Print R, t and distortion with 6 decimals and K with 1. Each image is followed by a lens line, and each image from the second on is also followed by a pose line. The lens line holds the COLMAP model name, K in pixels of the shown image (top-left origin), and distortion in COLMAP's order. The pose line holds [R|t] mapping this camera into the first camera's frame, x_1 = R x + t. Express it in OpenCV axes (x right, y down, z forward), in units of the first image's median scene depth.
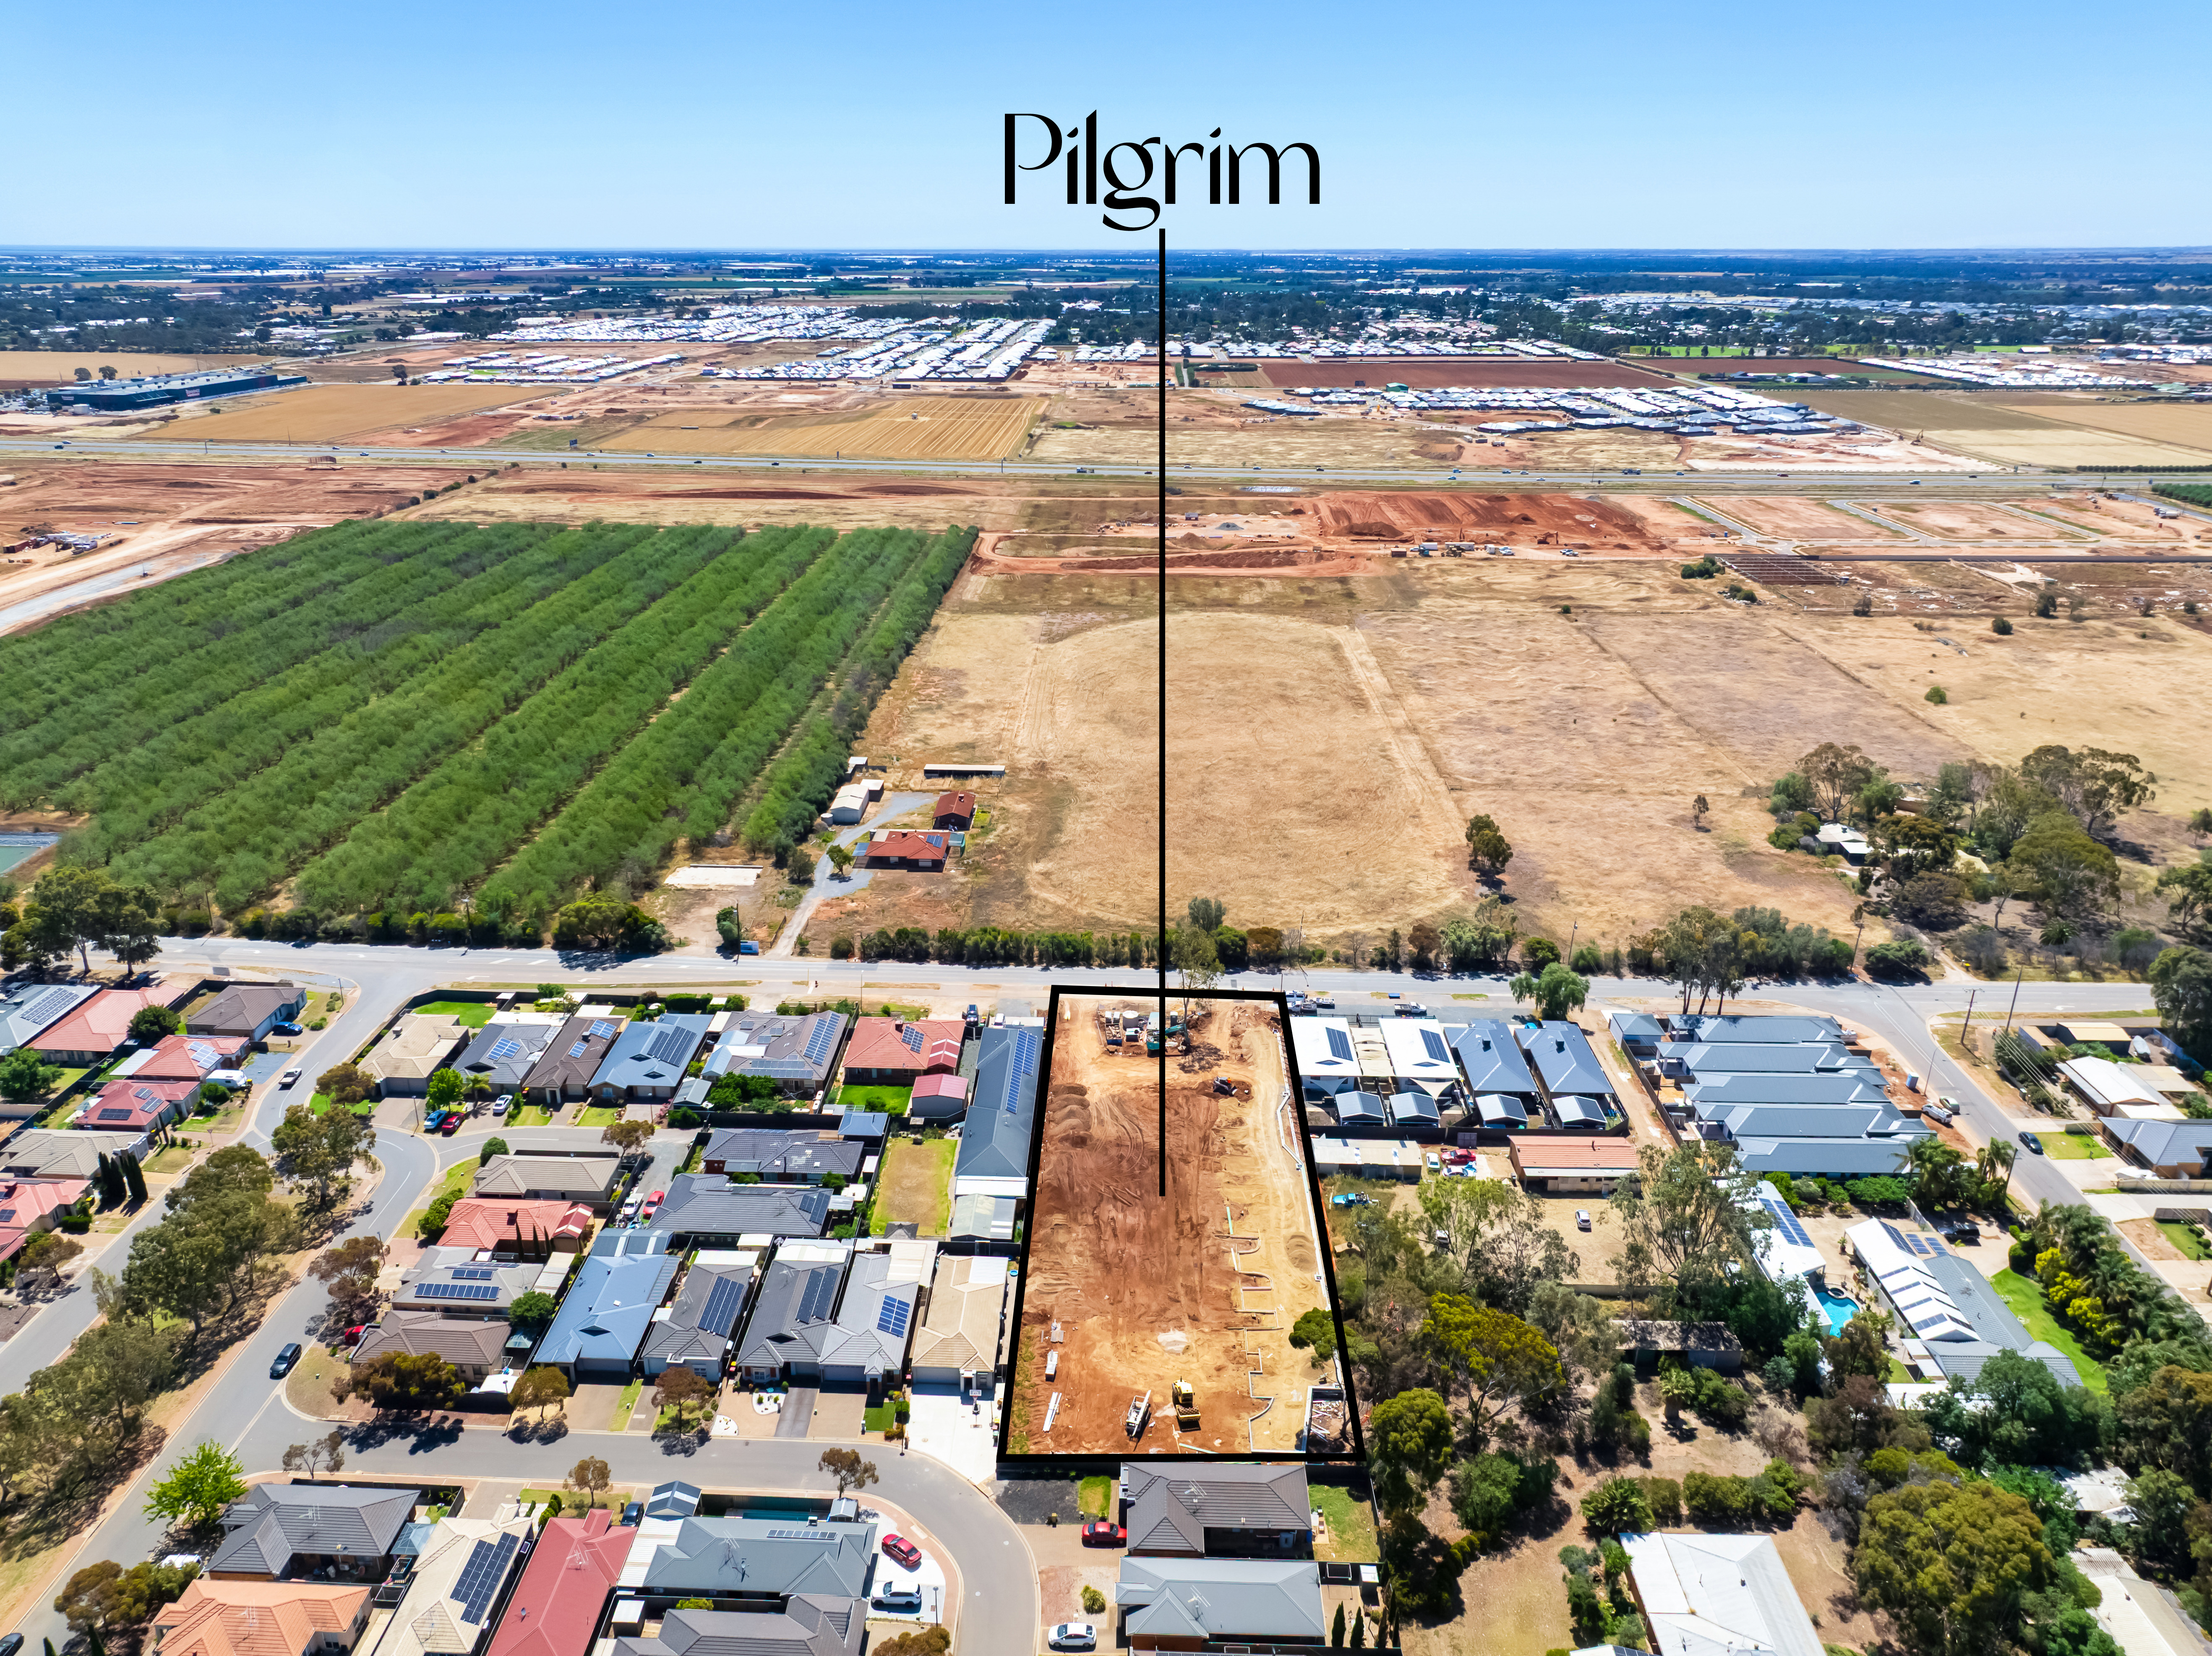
lens RADIAL K [[1574.0, 0, 1106.0], [0, 1574.0, 828.0], [0, 0, 1]] dist [-0.046209, 0.005477]
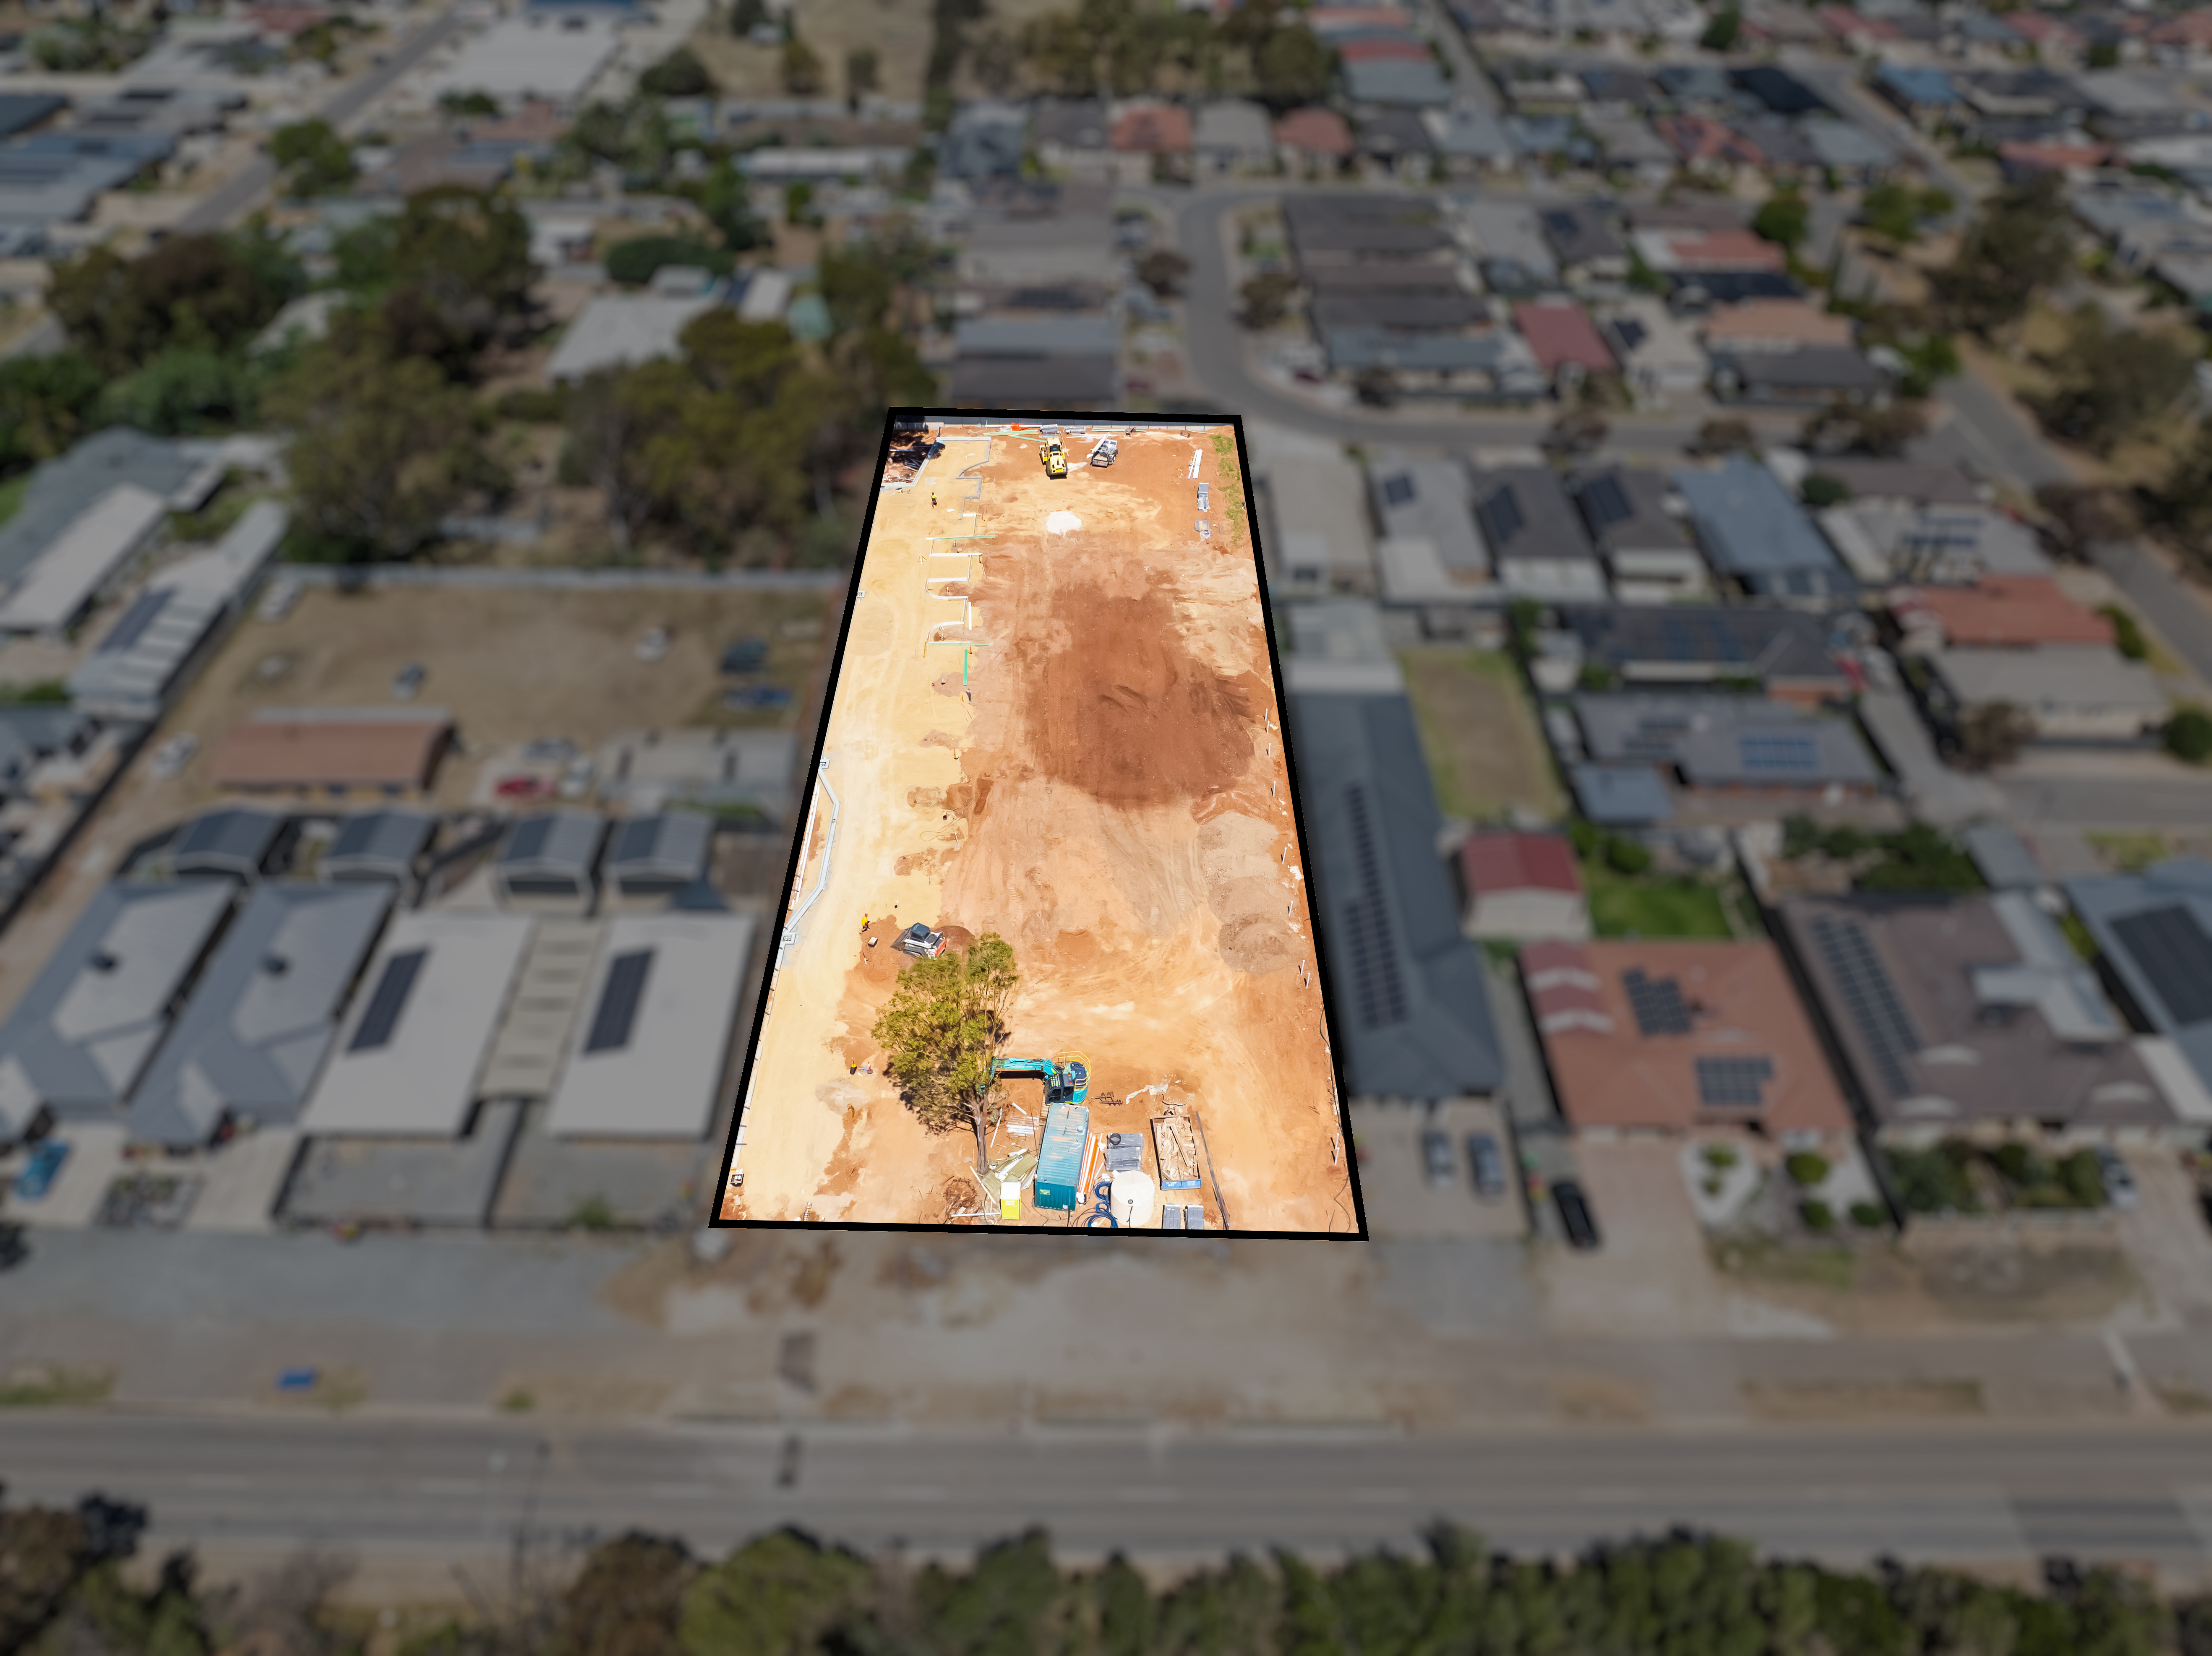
lens RADIAL K [[1574.0, 0, 1106.0], [0, 1574.0, 828.0], [0, 0, 1]] dist [-0.046209, 0.005477]
pose [[-0.999092, -0.013484, -0.040418, 0.051435], [-0.041956, 0.476717, 0.878055, -0.324347], [0.007429, 0.878953, -0.476850, 1.516774]]
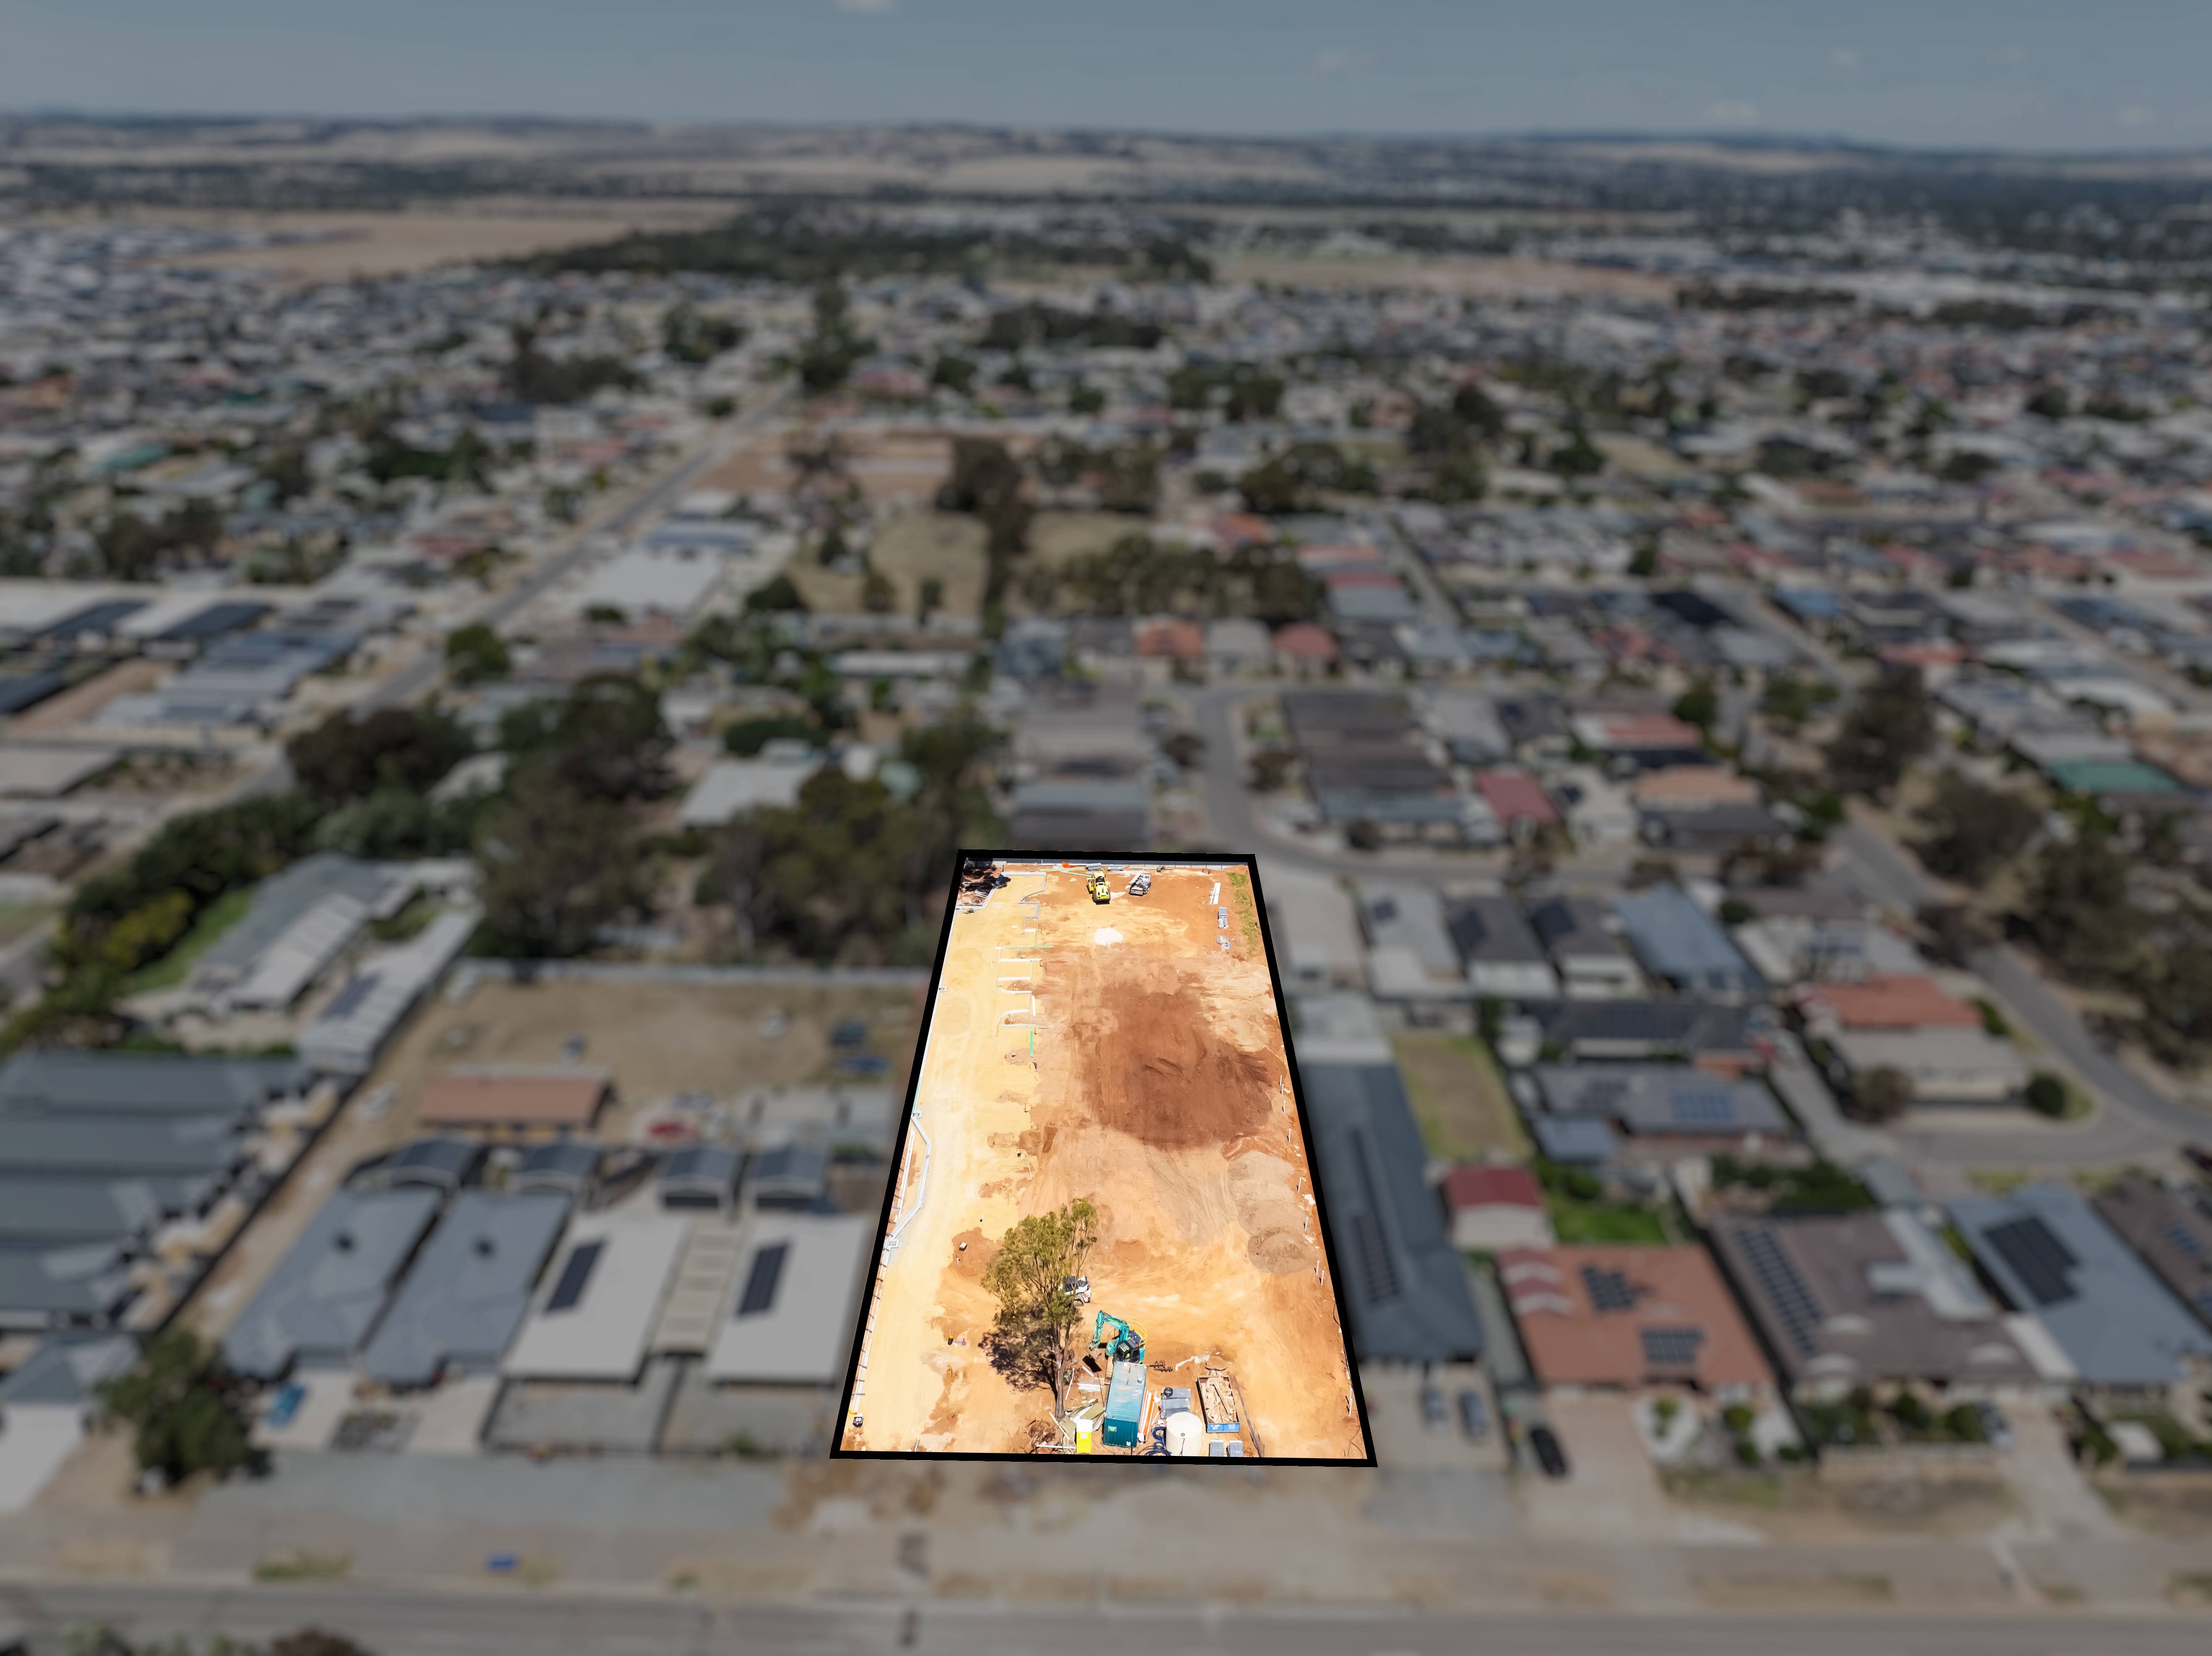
lens RADIAL K [[1577.9, 0, 1106.0], [0, 1577.9, 828.0], [0, 0, 1]] dist [-0.025404, -0.052897]
pose [[-0.999074, -0.029420, -0.031406, 0.077388], [-0.042974, 0.720519, 0.692103, -0.419736], [0.002267, 0.692811, -0.721115, 1.657616]]
